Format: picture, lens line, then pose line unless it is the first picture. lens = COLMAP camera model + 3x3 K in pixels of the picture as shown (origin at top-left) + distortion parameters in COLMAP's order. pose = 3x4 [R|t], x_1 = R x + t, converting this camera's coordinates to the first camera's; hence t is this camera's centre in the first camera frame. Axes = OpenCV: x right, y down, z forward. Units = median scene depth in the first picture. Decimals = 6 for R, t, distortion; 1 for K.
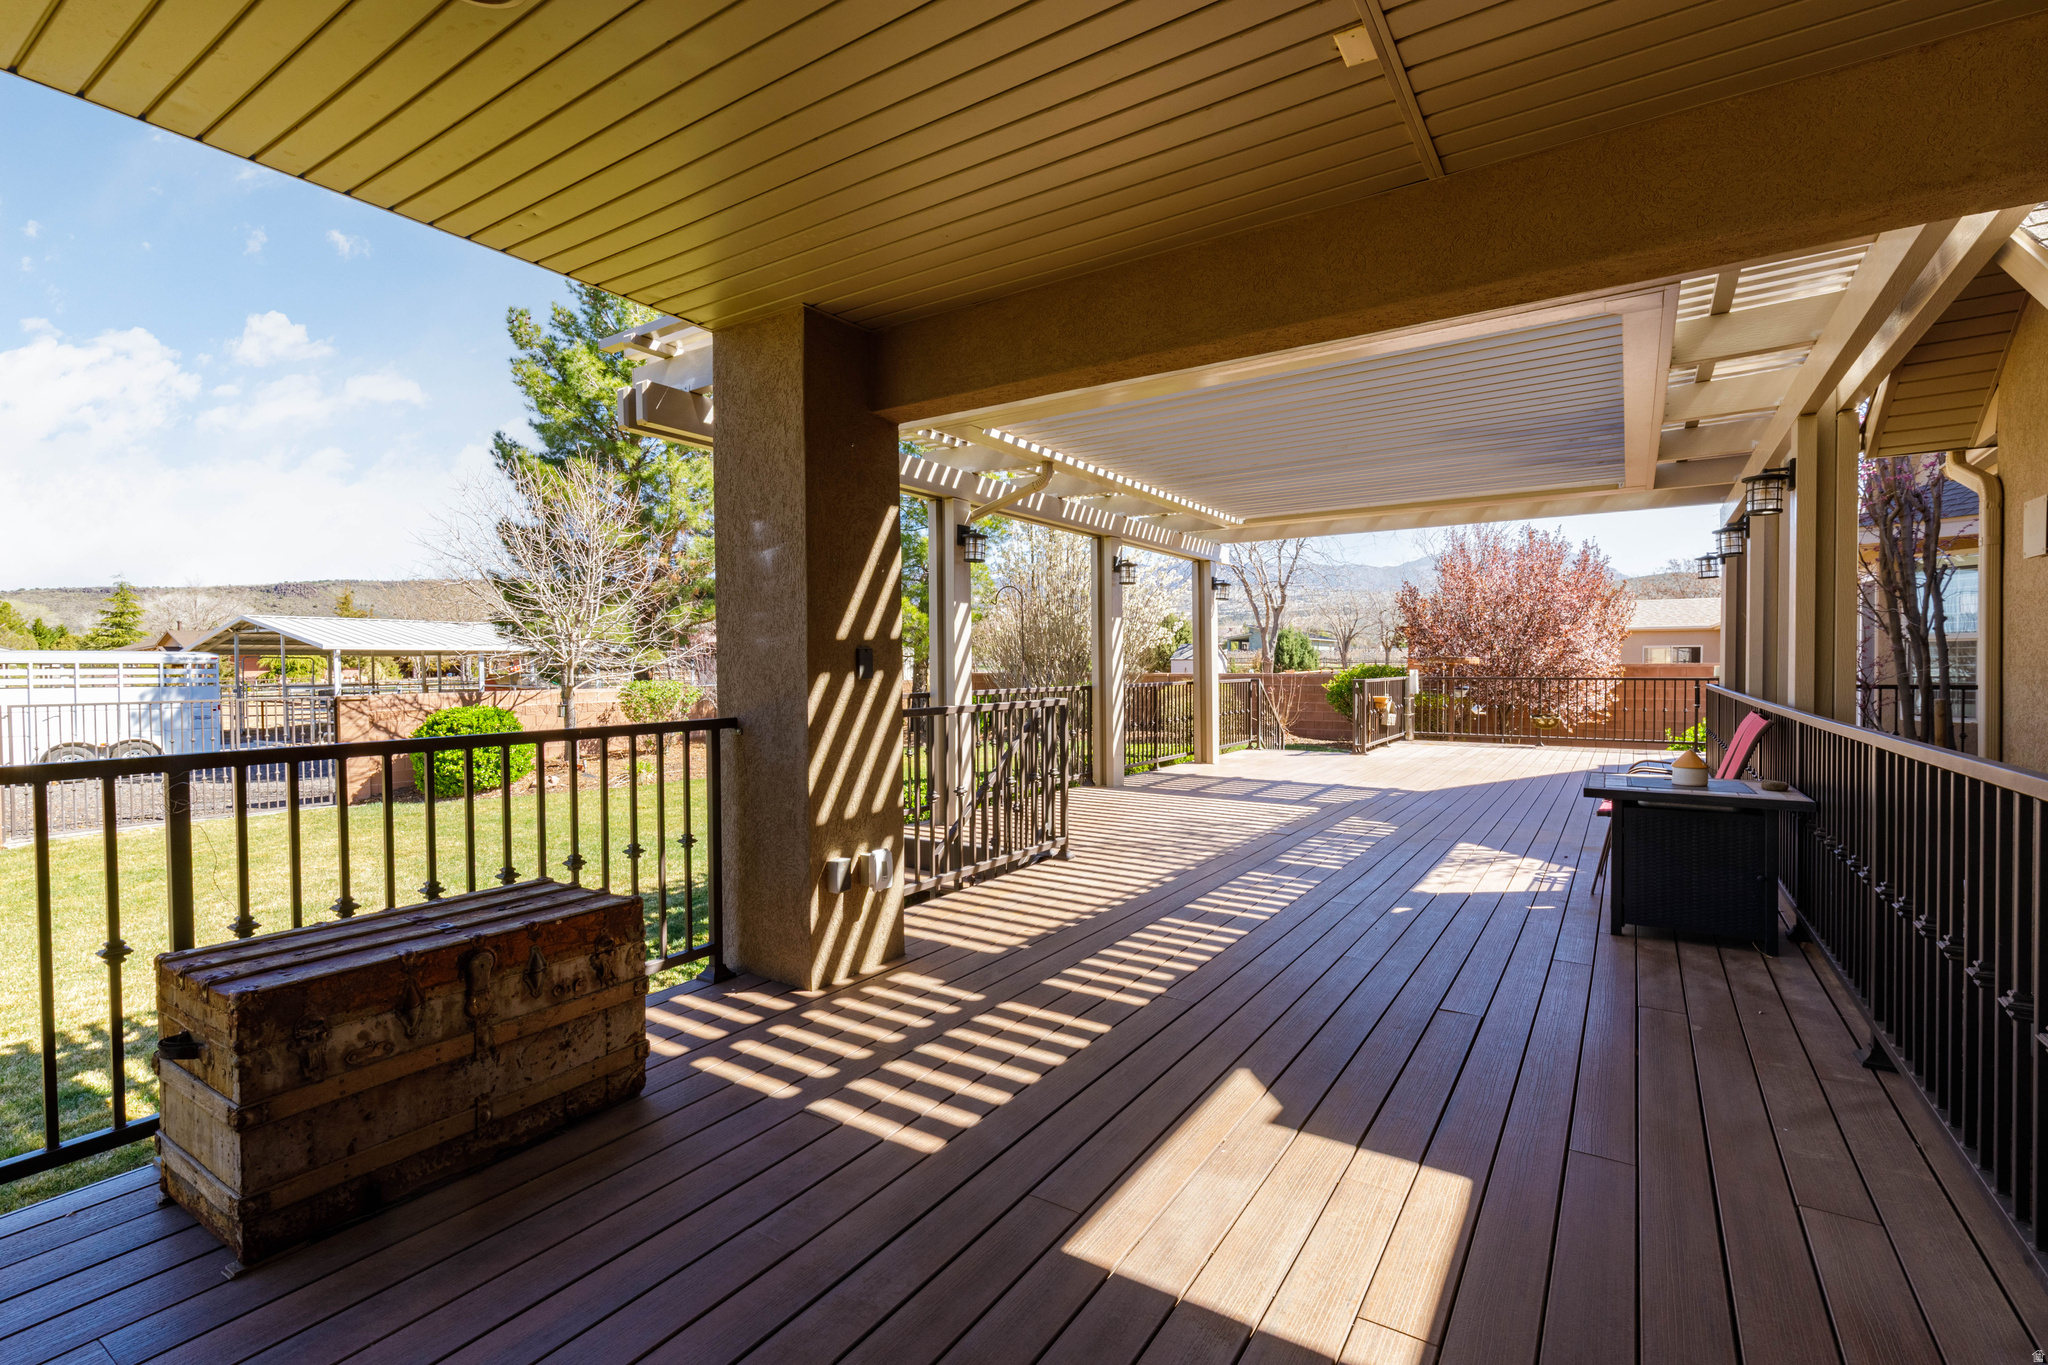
lens RADIAL K [[914.5, 0, 1028.6], [0, 914.5, 684.3], [0, 0, 1]] dist [0.002539, 0.000426]
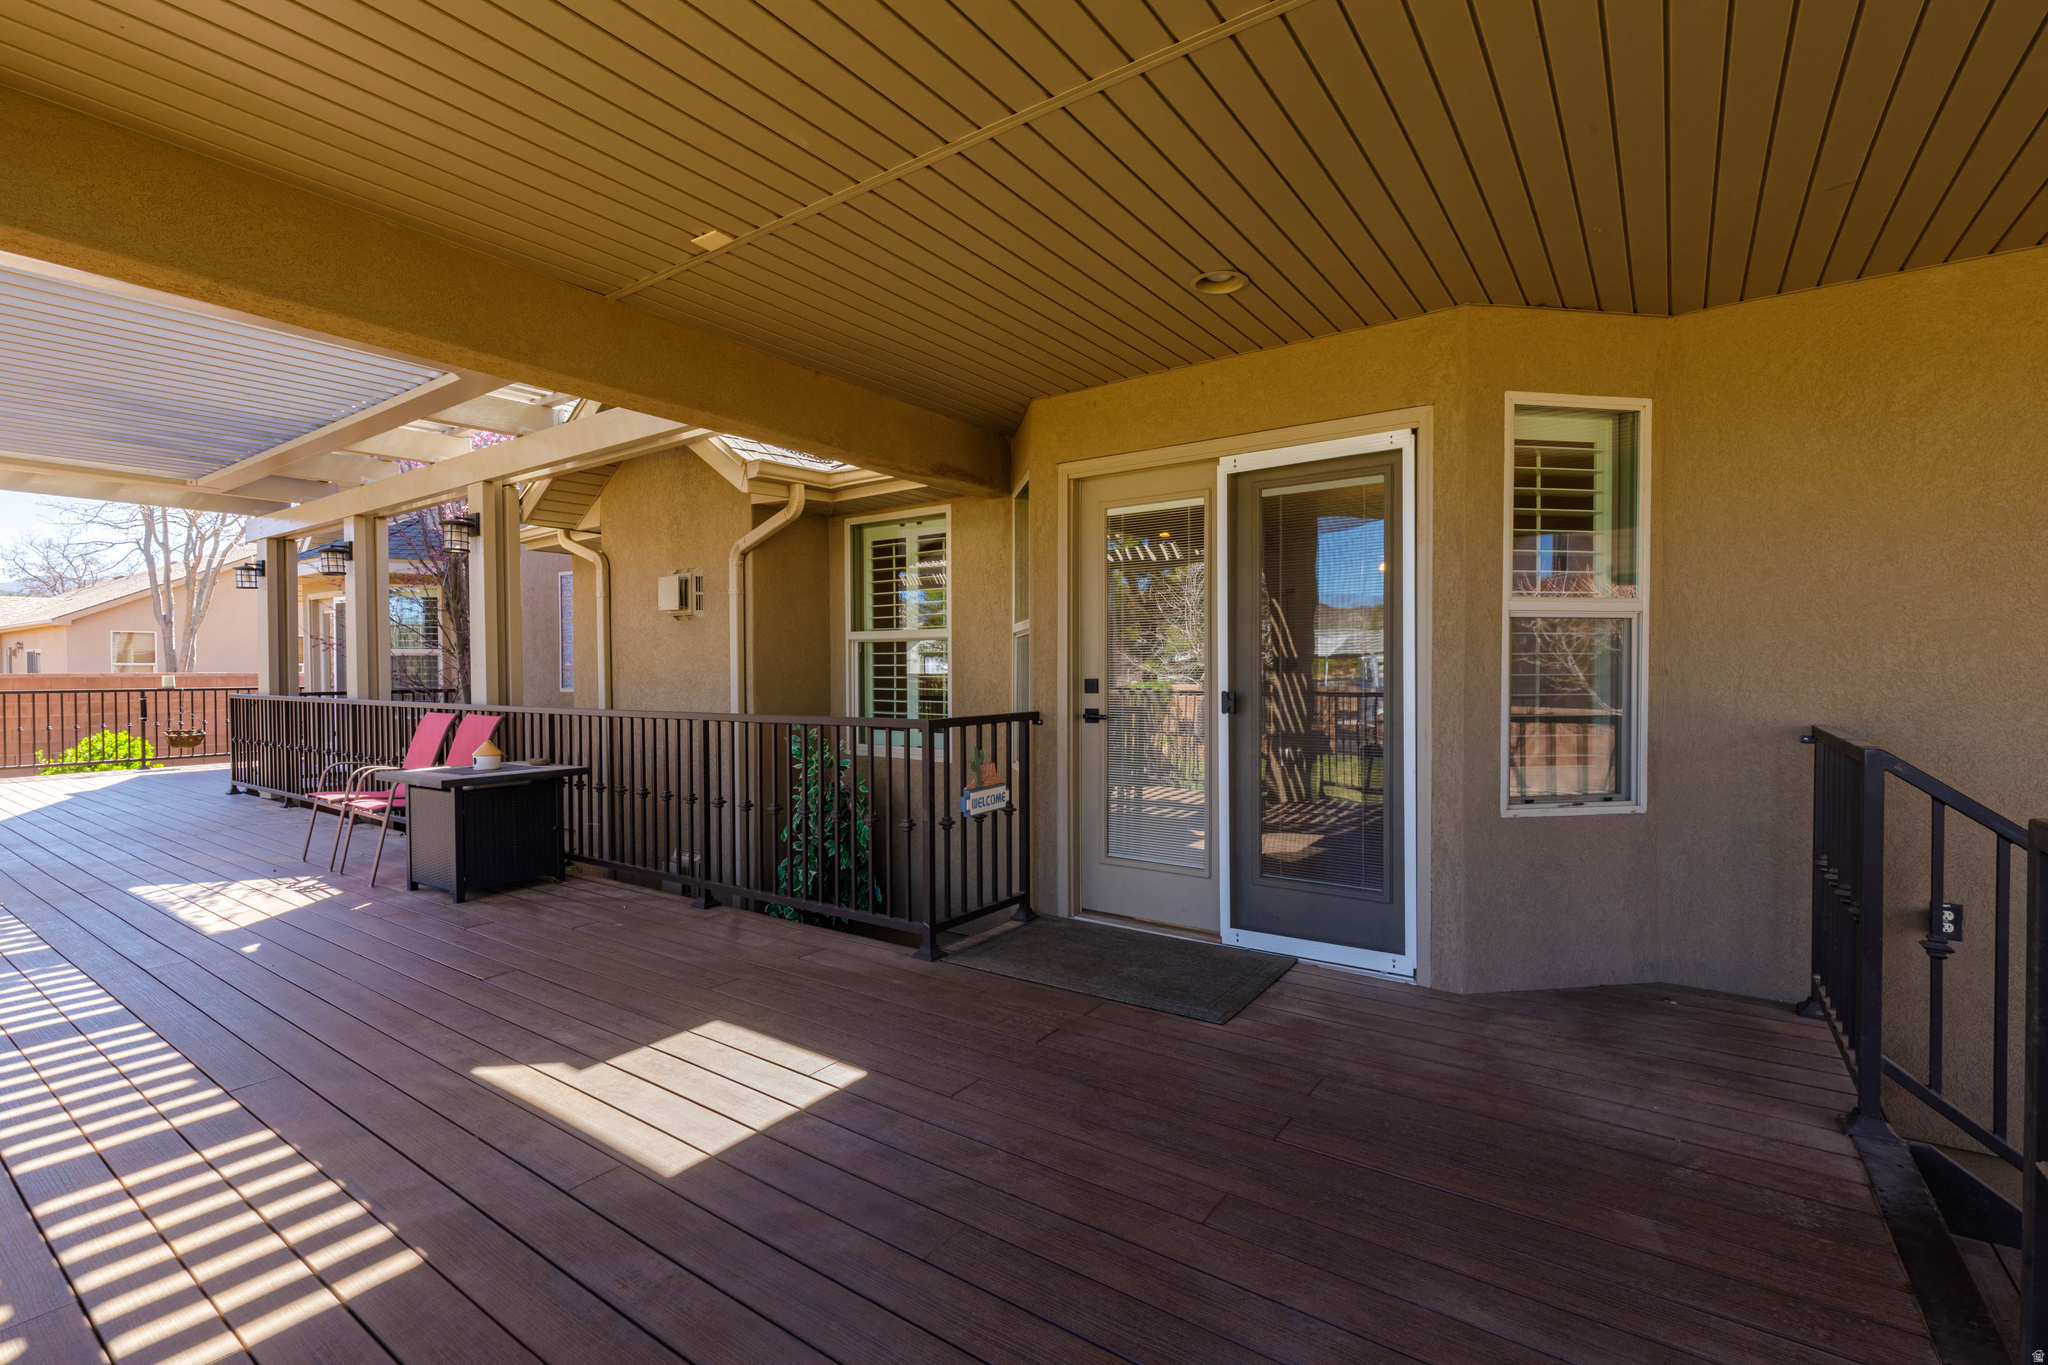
lens RADIAL K [[914.5, 0, 1026.3], [0, 914.5, 678.2], [0, 0, 1]] dist [0.002539, 0.000426]
pose [[0.030316, -0.007261, 0.999514, -0.661754], [0.025549, 0.999653, 0.006487, -0.004696], [-0.999214, 0.025340, 0.030491, 0.301128]]
